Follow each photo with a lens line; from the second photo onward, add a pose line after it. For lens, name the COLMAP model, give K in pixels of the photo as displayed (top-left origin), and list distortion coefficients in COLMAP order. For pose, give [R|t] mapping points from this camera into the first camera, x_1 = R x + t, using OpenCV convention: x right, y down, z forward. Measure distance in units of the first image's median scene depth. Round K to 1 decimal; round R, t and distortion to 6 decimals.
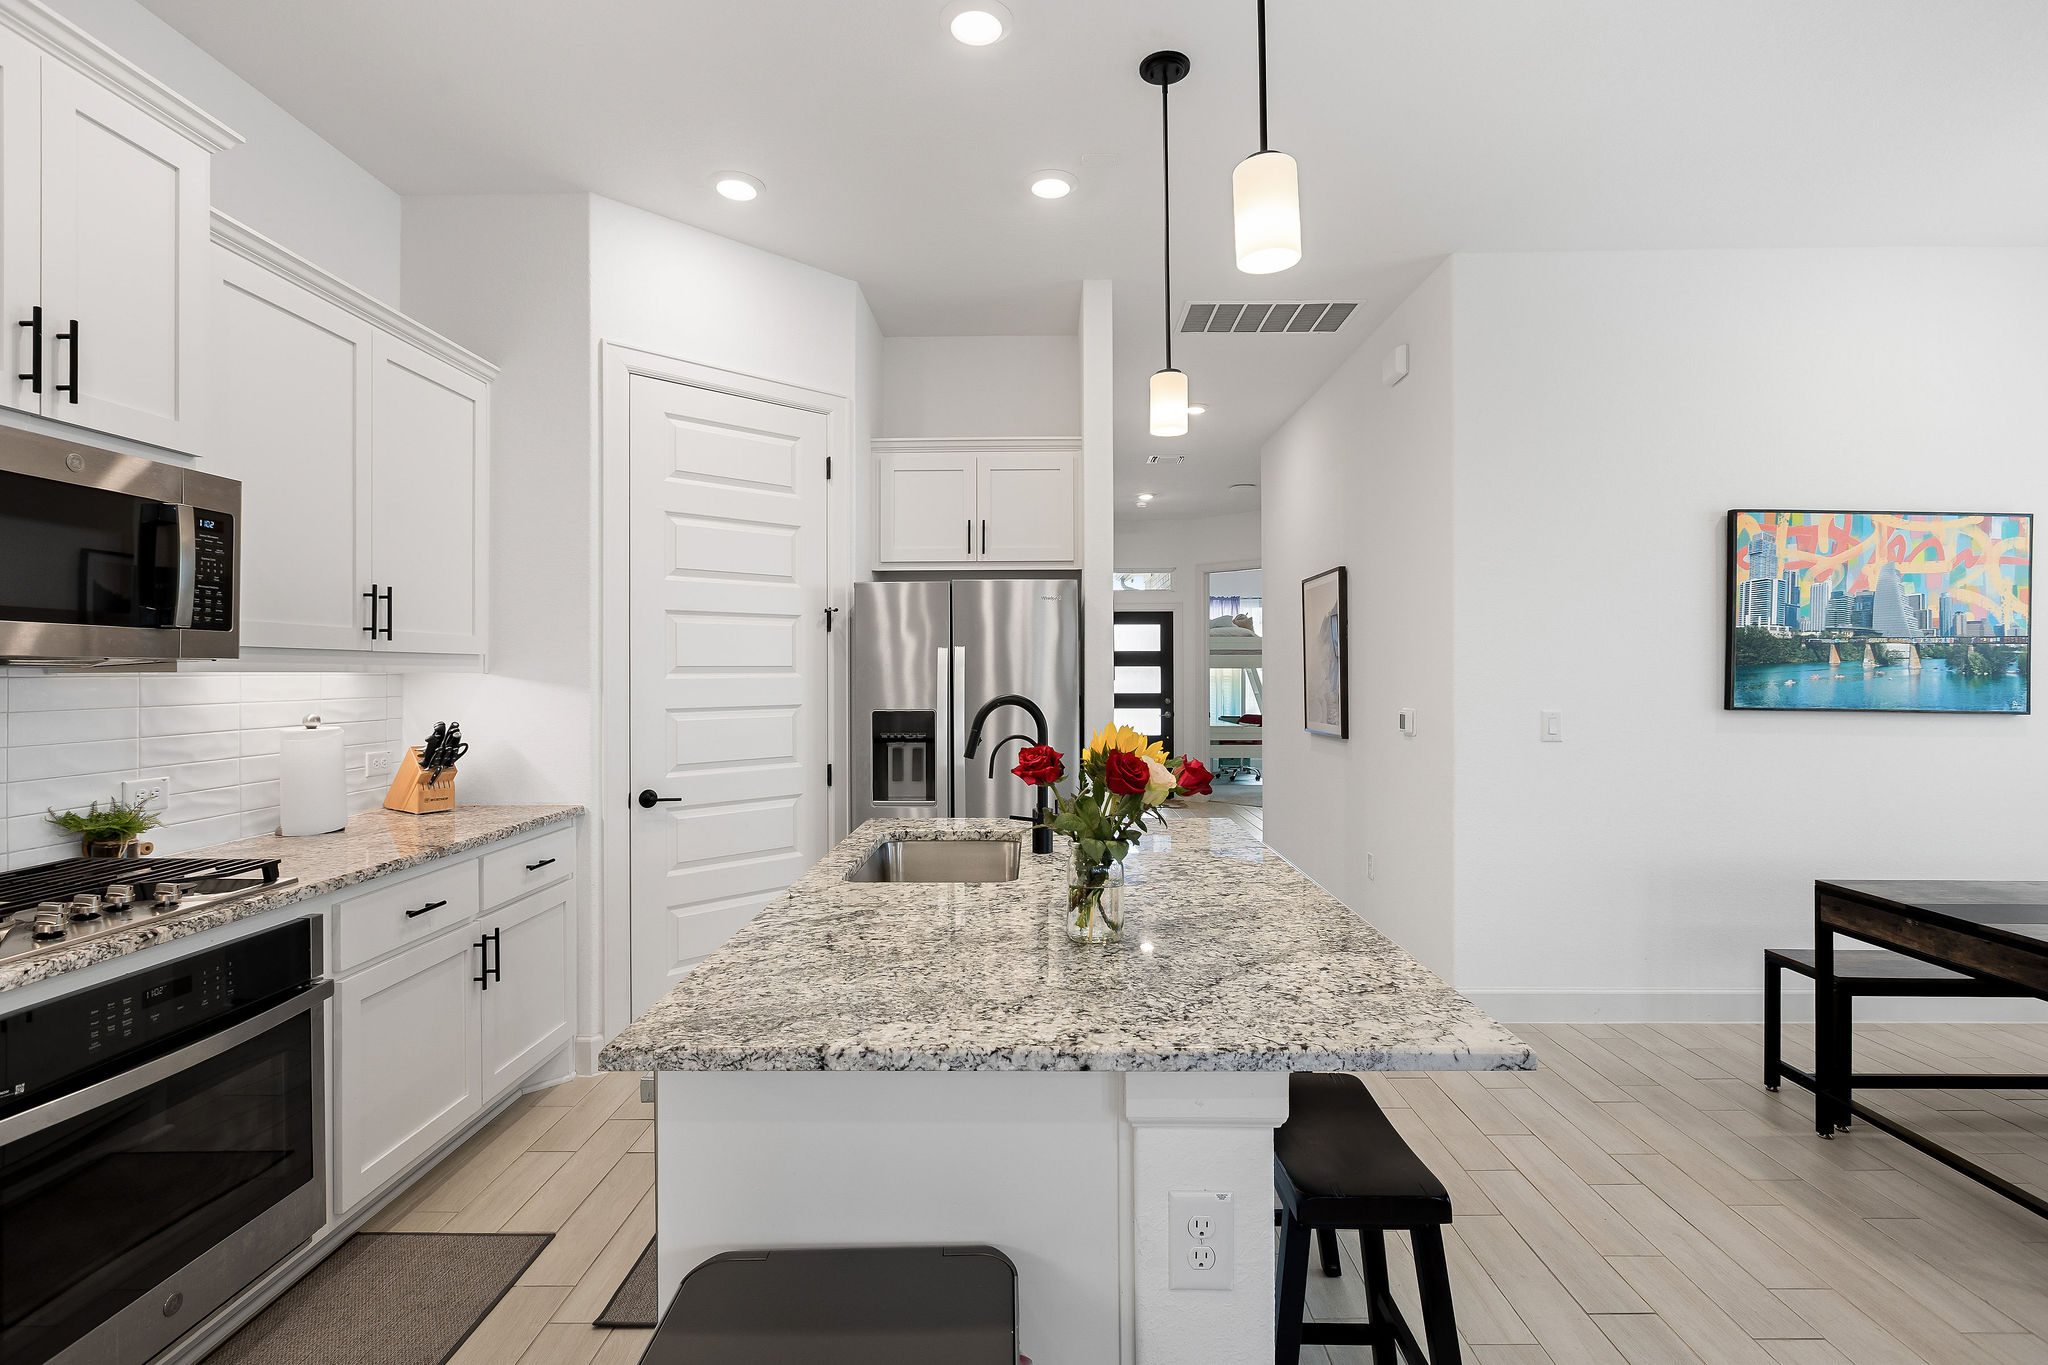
lens RADIAL K [[961.0, 0, 1030.6], [0, 961.0, 650.0], [0, 0, 1]] dist [-0.003510, -0.000287]
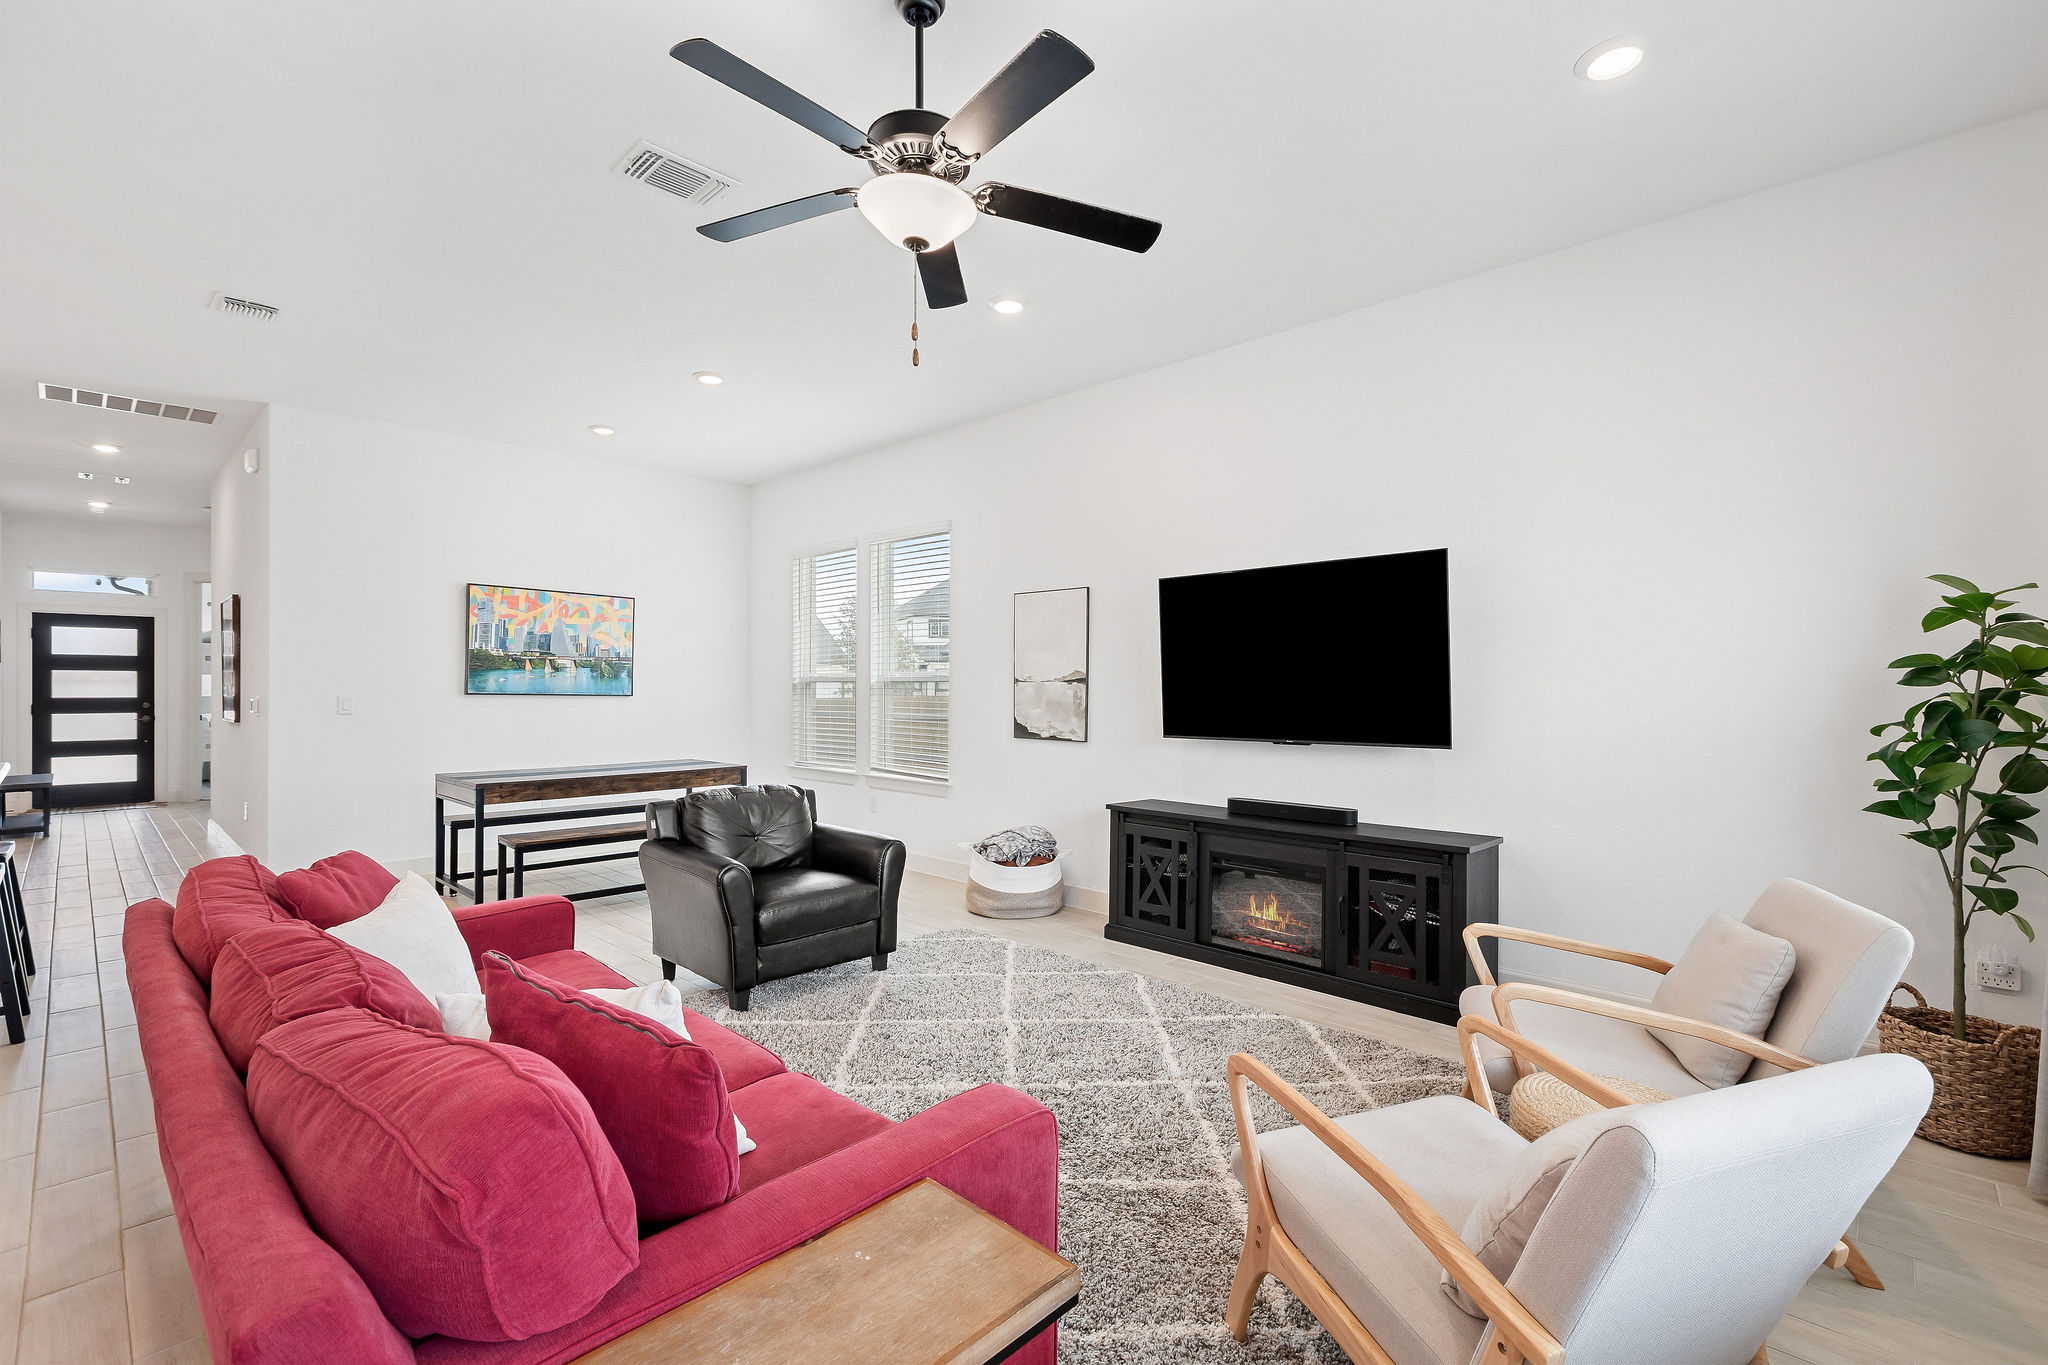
lens RADIAL K [[907.7, 0, 1030.4], [0, 907.7, 693.8], [0, 0, 1]] dist [0.000945, 0.000116]
pose [[0.678712, -0.004549, 0.734391, 0.198441], [-0.019342, 0.999523, 0.024067, -0.000513], [-0.734150, -0.030539, 0.678300, -0.936372]]
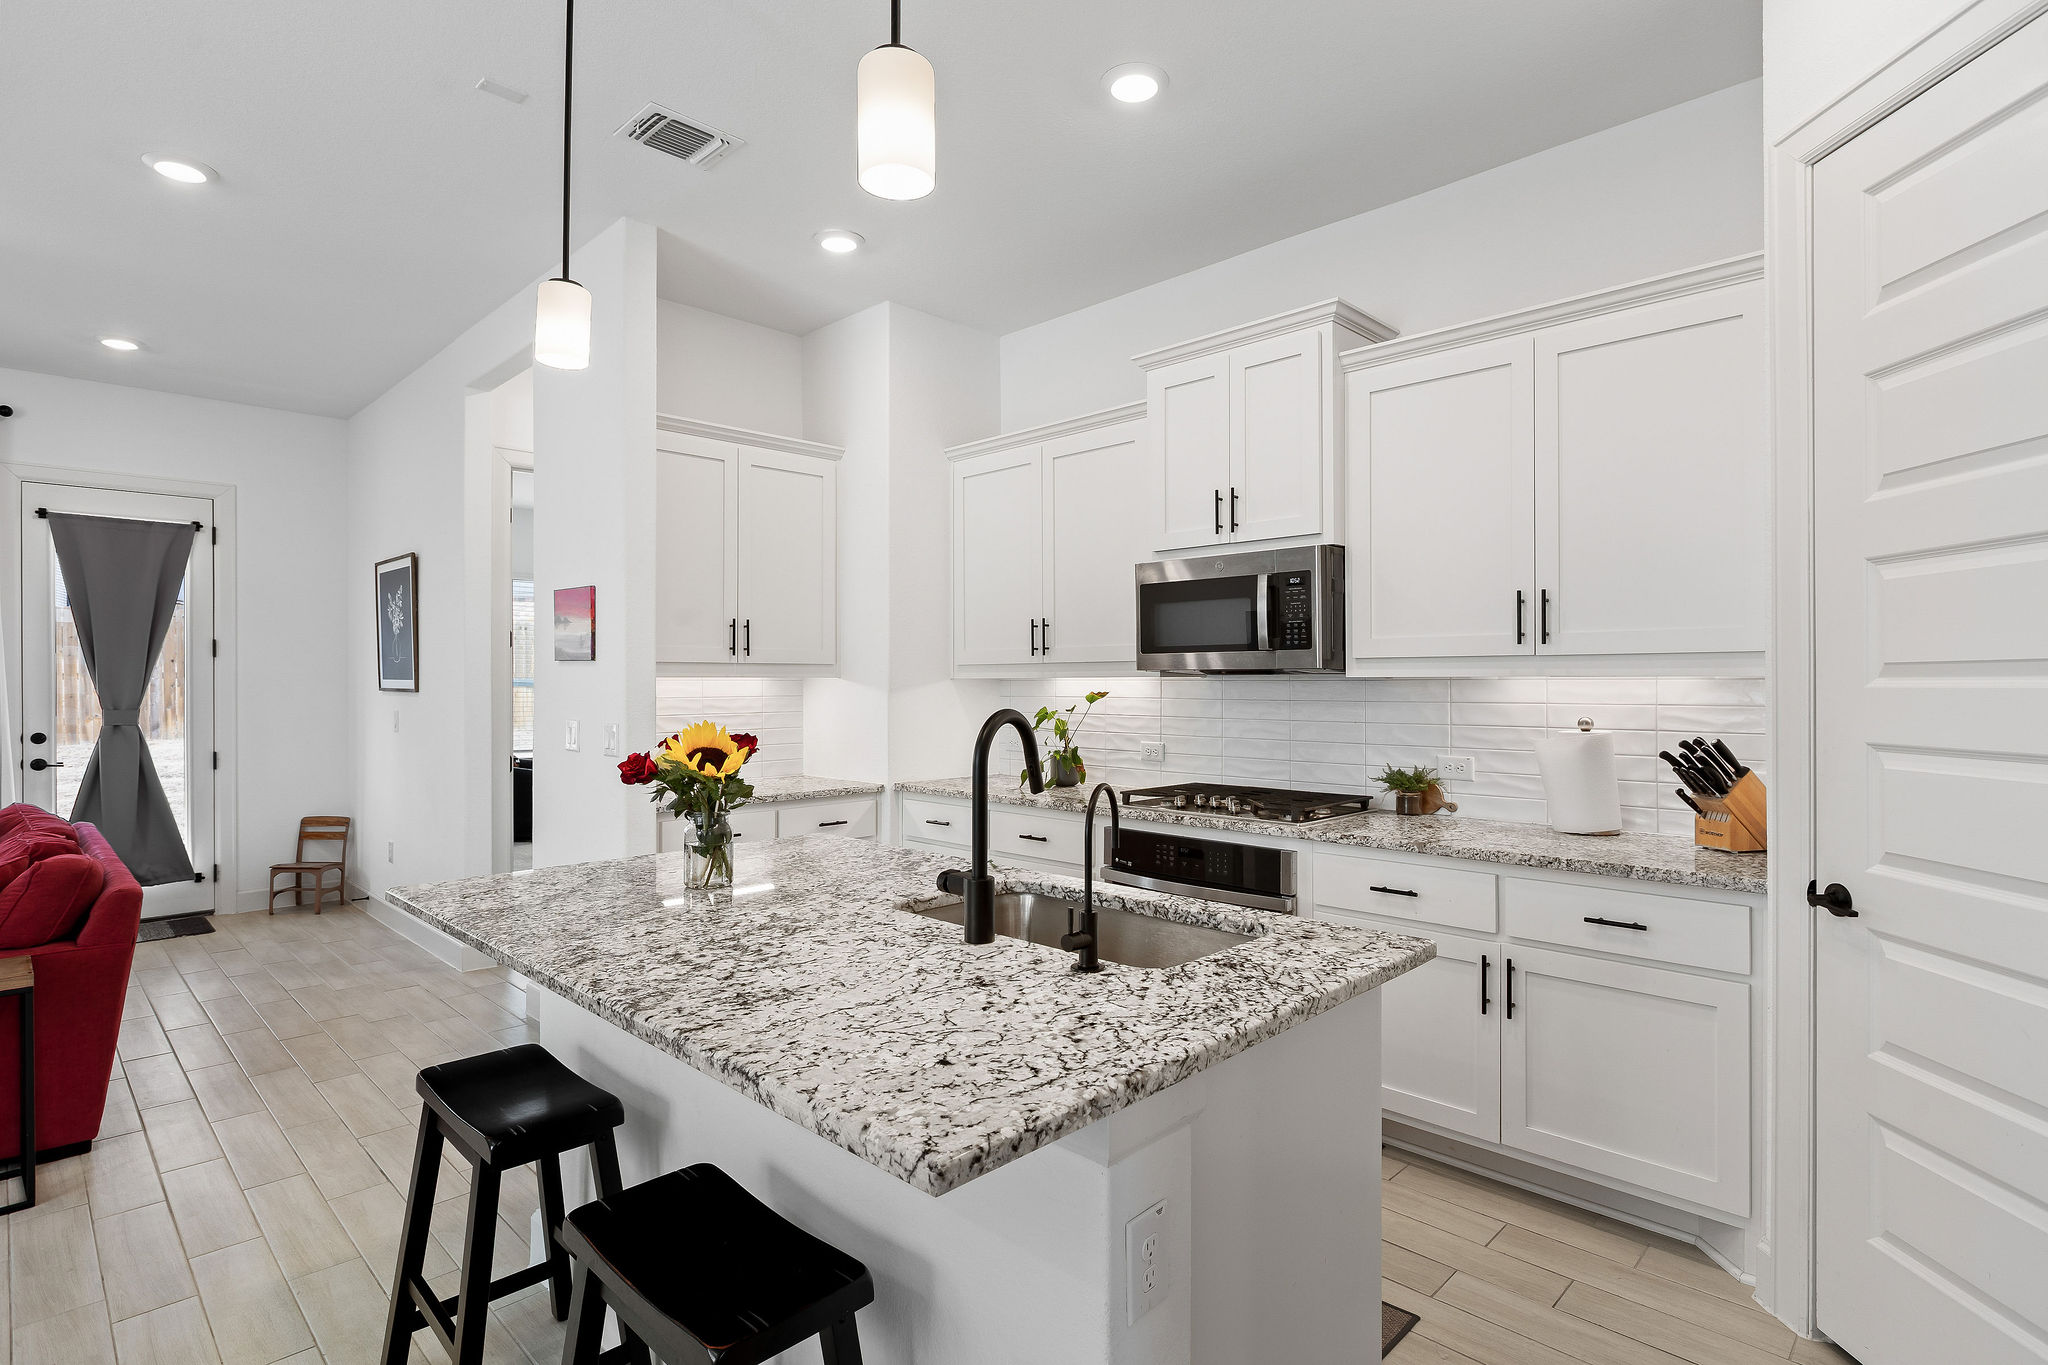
lens RADIAL K [[1021.0, 0, 1033.3], [0, 1021.0, 678.1], [0, 0, 1]] dist [-0.003843, 0.000421]
pose [[-0.691018, 0.002619, -0.722832, 0.330034], [0.020345, 0.999668, -0.015827, 0.022625], [0.722551, -0.025643, -0.690842, 0.993966]]
